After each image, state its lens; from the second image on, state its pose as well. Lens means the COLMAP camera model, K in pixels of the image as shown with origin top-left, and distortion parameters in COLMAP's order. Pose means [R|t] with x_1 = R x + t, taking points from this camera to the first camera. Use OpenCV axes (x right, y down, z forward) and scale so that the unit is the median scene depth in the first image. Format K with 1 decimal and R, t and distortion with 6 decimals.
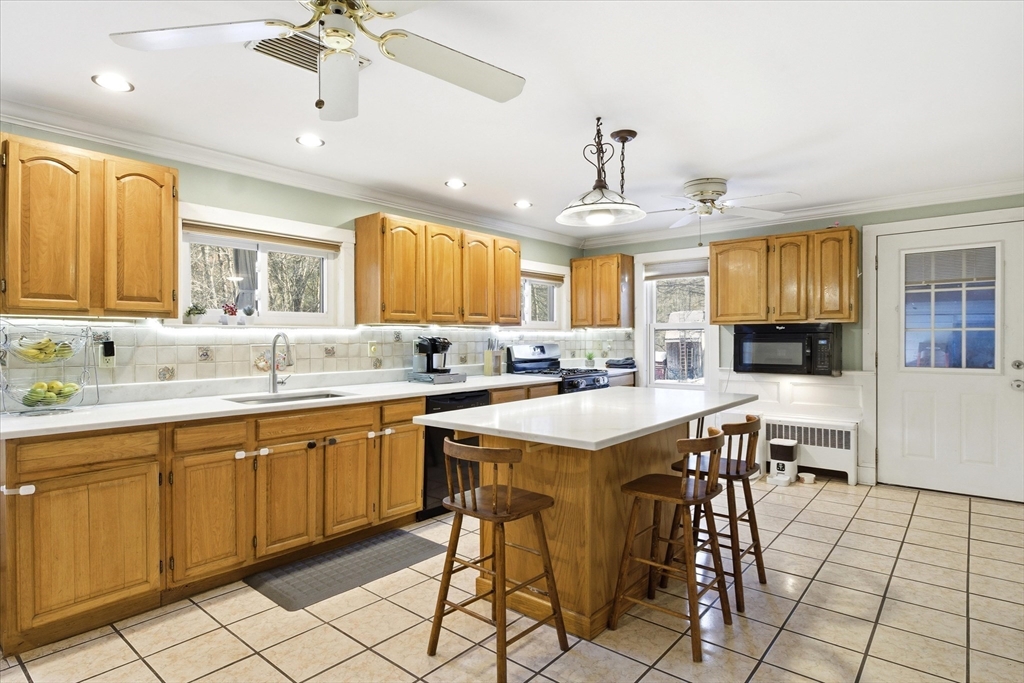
lens RADIAL K [[558.4, 0, 512.5], [0, 558.4, 341.4], [0, 0, 1]] dist [-0.004830, -0.000564]
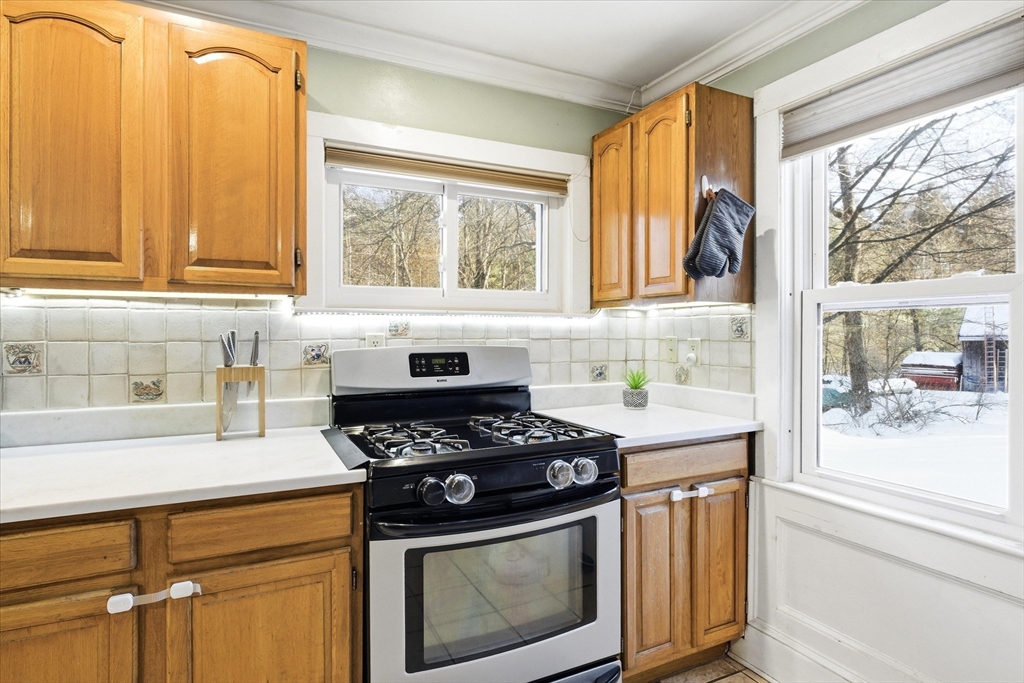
lens RADIAL K [[558.4, 0, 520.2], [0, 558.4, 335.2], [0, 0, 1]] dist [-0.004830, -0.000564]
pose [[0.917763, 0.002677, -0.397120, 0.340351], [-0.004715, 0.999980, -0.004156, -0.003861], [0.397101, 0.005686, 0.917757, 0.958278]]
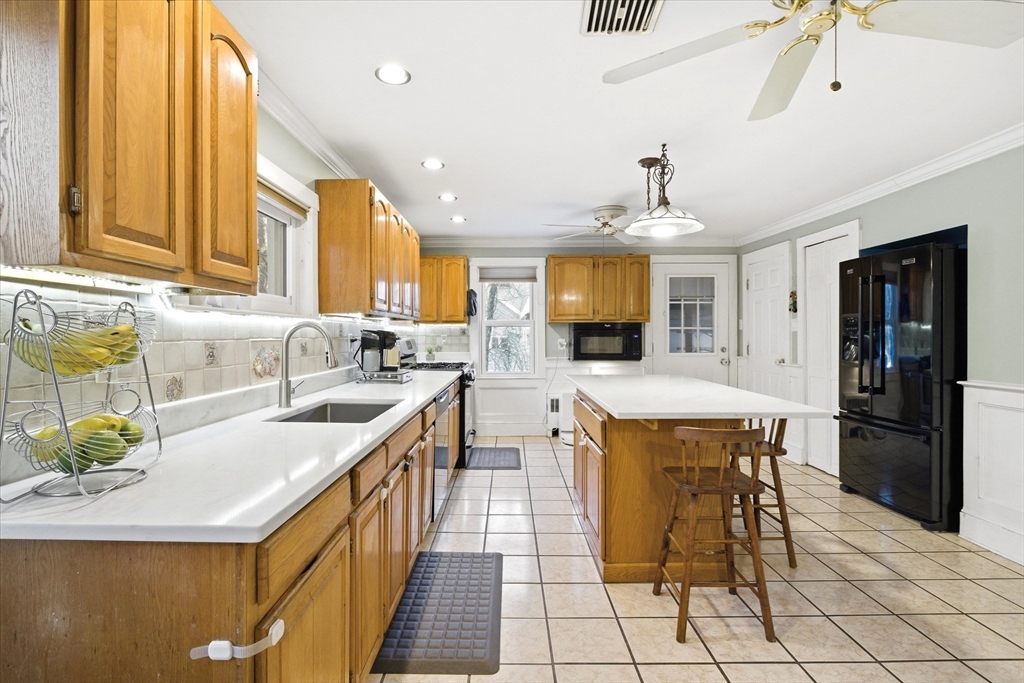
lens RADIAL K [[500.5, 0, 514.3], [0, 500.5, 341.0], [0, 0, 1]] dist [-0.003345, 0.000599]
pose [[0.754258, -0.006739, 0.656543, -0.559017], [0.003317, 0.999974, 0.006453, 0.004665], [-0.656569, -0.002689, 0.754261, 0.295318]]
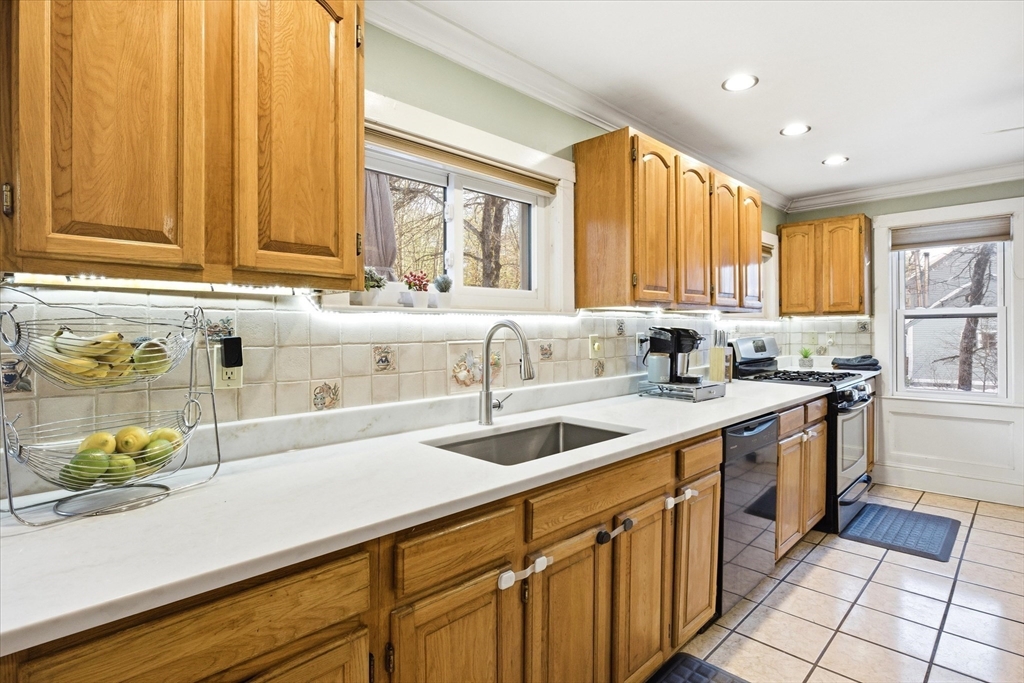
lens RADIAL K [[532.7, 0, 506.3], [0, 532.7, 333.6], [0, 0, 1]] dist [-0.009036, 0.001925]
pose [[0.997050, -0.001731, -0.076741, -0.325715], [0.001827, 0.999998, 0.001185, -0.002785], [0.076739, -0.001322, 0.997050, 0.398232]]
